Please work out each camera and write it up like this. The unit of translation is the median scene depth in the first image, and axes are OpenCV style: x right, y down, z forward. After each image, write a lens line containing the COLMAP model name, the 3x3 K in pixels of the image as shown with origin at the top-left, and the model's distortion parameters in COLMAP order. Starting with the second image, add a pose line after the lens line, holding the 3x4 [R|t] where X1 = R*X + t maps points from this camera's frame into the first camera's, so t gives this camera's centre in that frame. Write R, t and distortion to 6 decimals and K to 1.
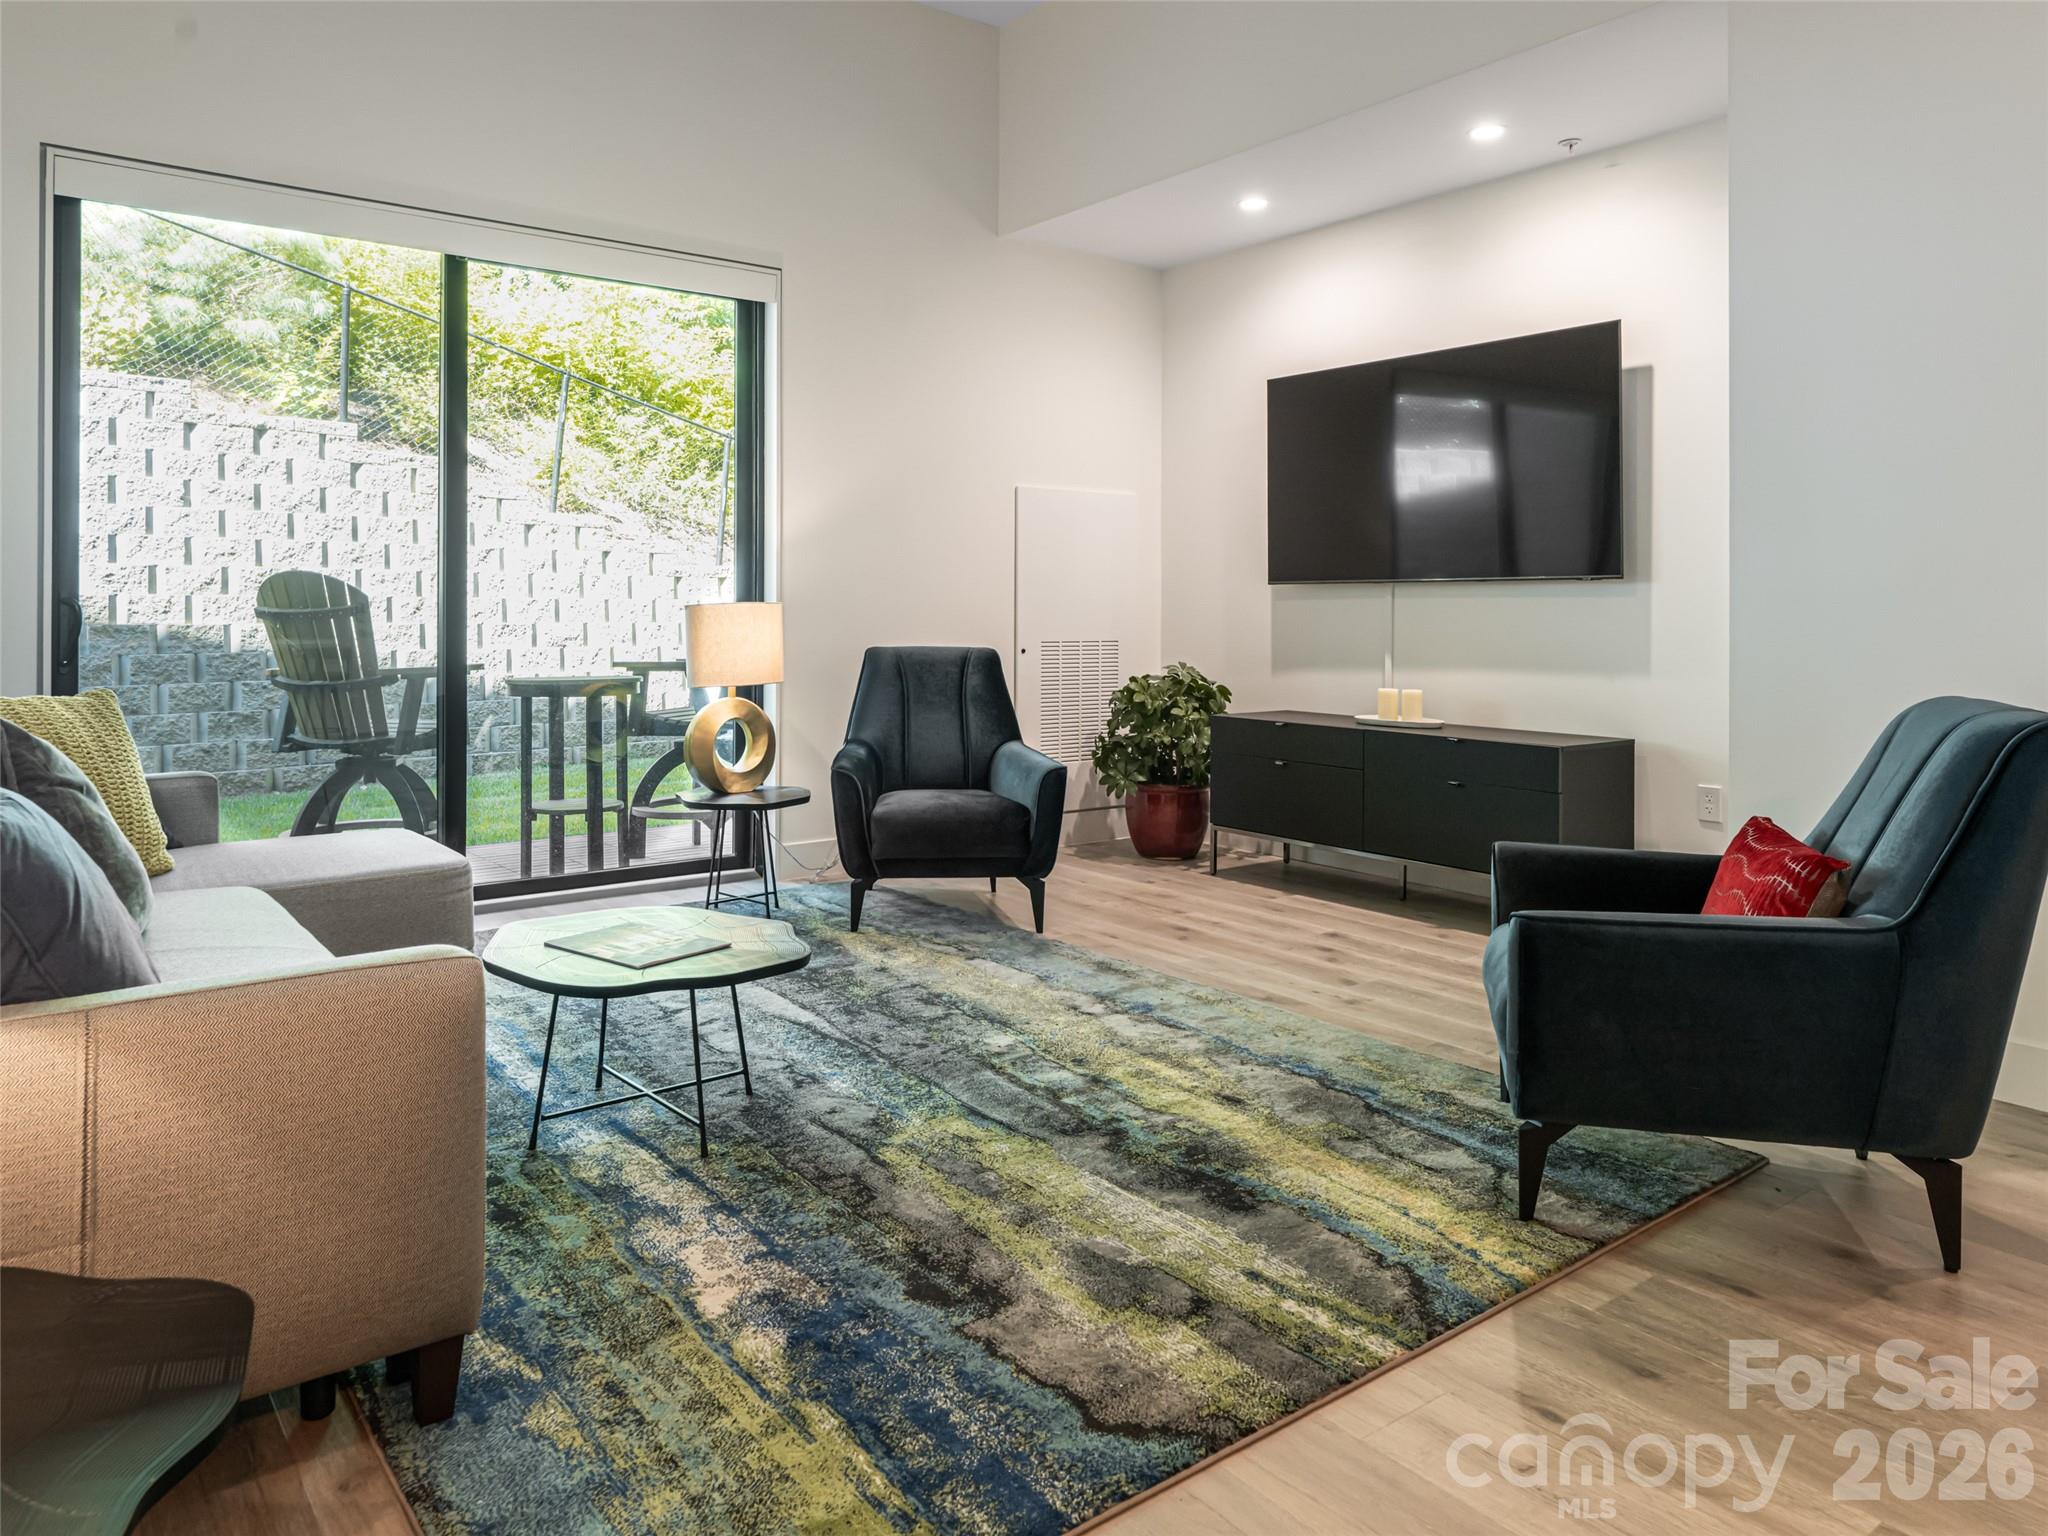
lens RADIAL K [[1371.4, 0, 941.1], [0, 1371.4, 569.7], [0, 0, 1]] dist [-0.001484, -0.000252]
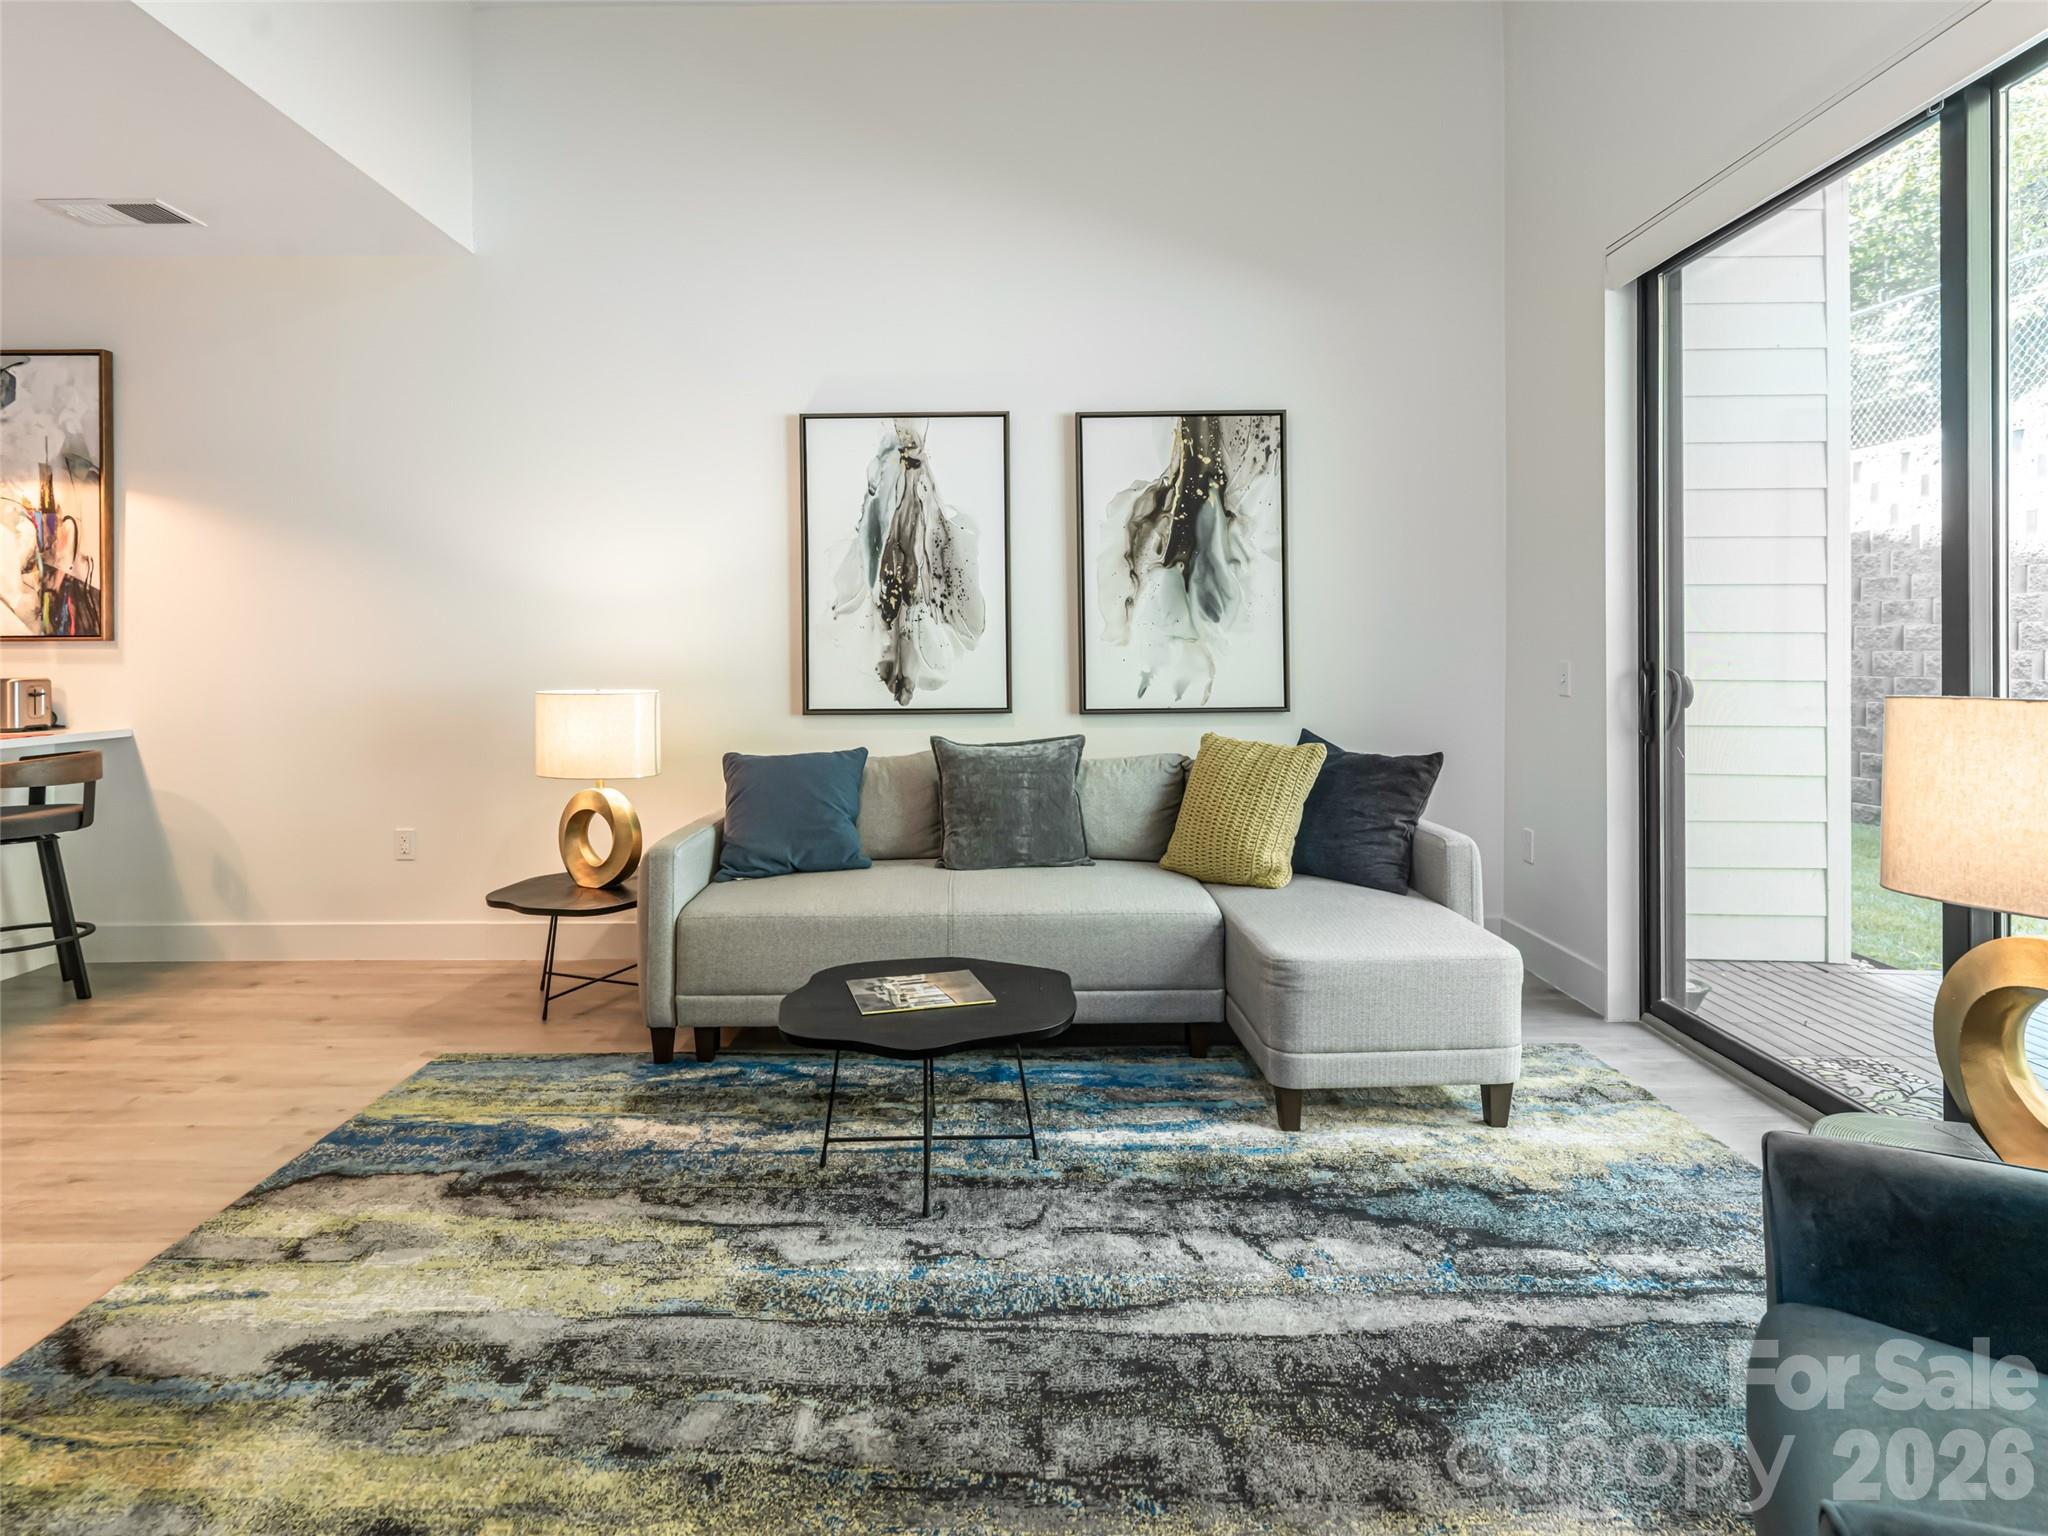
lens RADIAL K [[1132.5, 0, 1013.1], [0, 1132.5, 643.8], [0, 0, 1]] dist [0.000664, 0.000163]
pose [[-0.583770, -0.006333, -0.811894, 0.506953], [0.026484, 0.999289, -0.026837, 0.016724], [0.811487, -0.037169, -0.583187, 1.682234]]
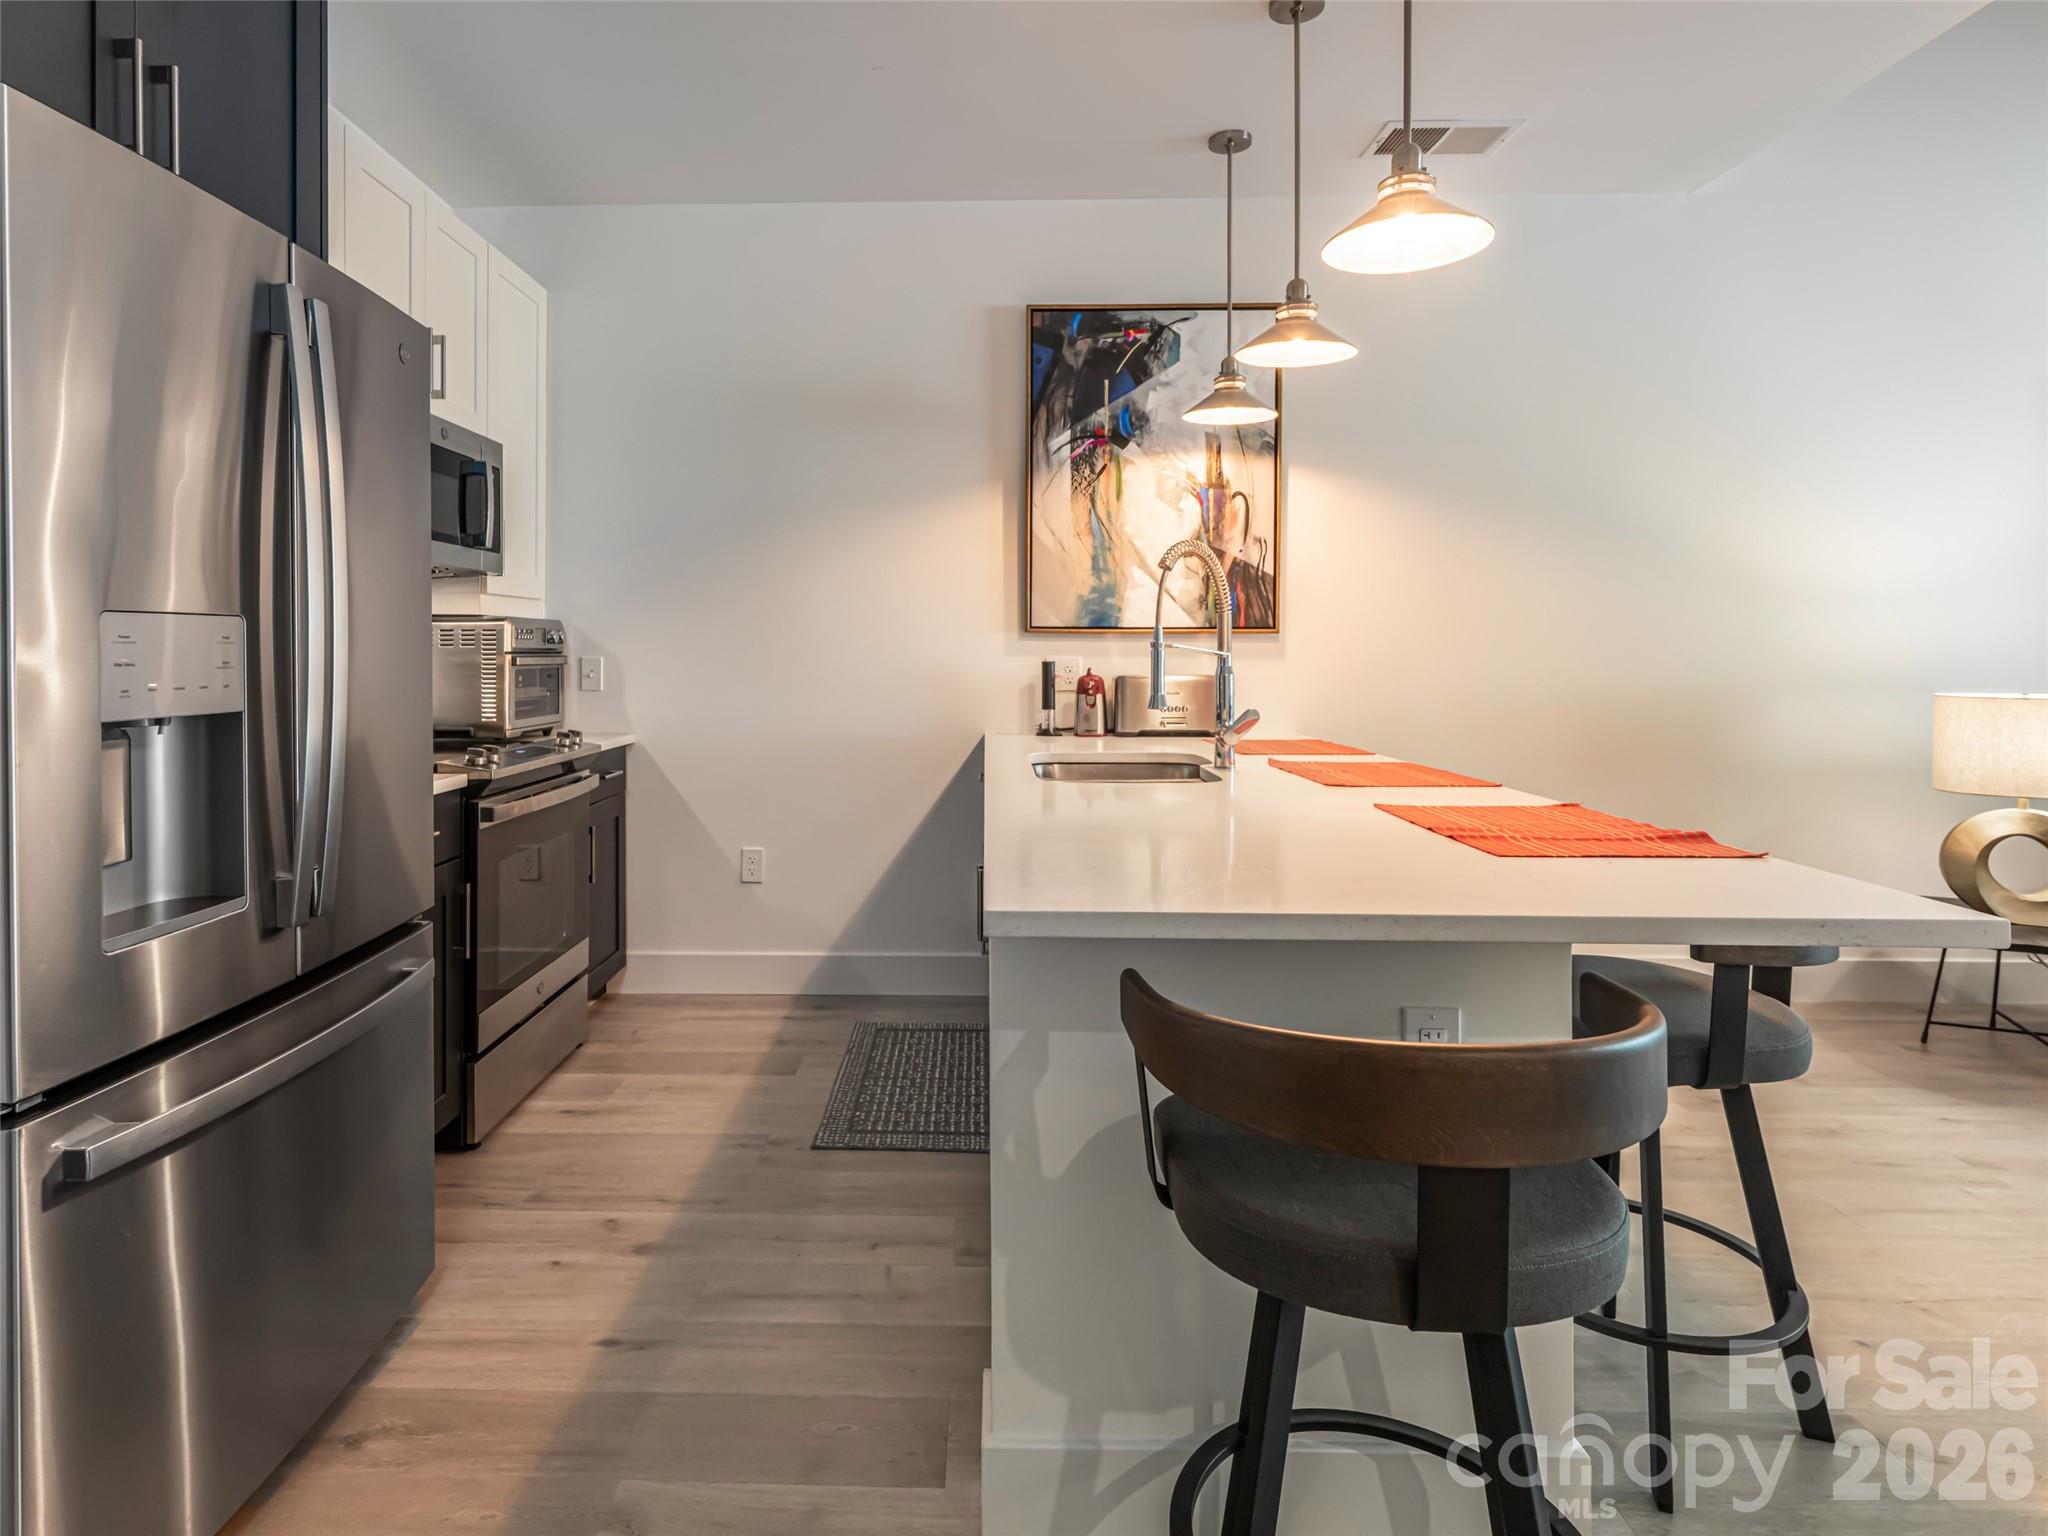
lens RADIAL K [[1110.1, 0, 969.0], [0, 1110.1, 655.4], [0, 0, 1]] dist [0.001700, -0.004782]
pose [[-0.609032, -0.001187, -0.793145, 1.293953], [0.019382, 0.999678, -0.016379, -0.021869], [0.792909, -0.025348, -0.608812, 0.242169]]
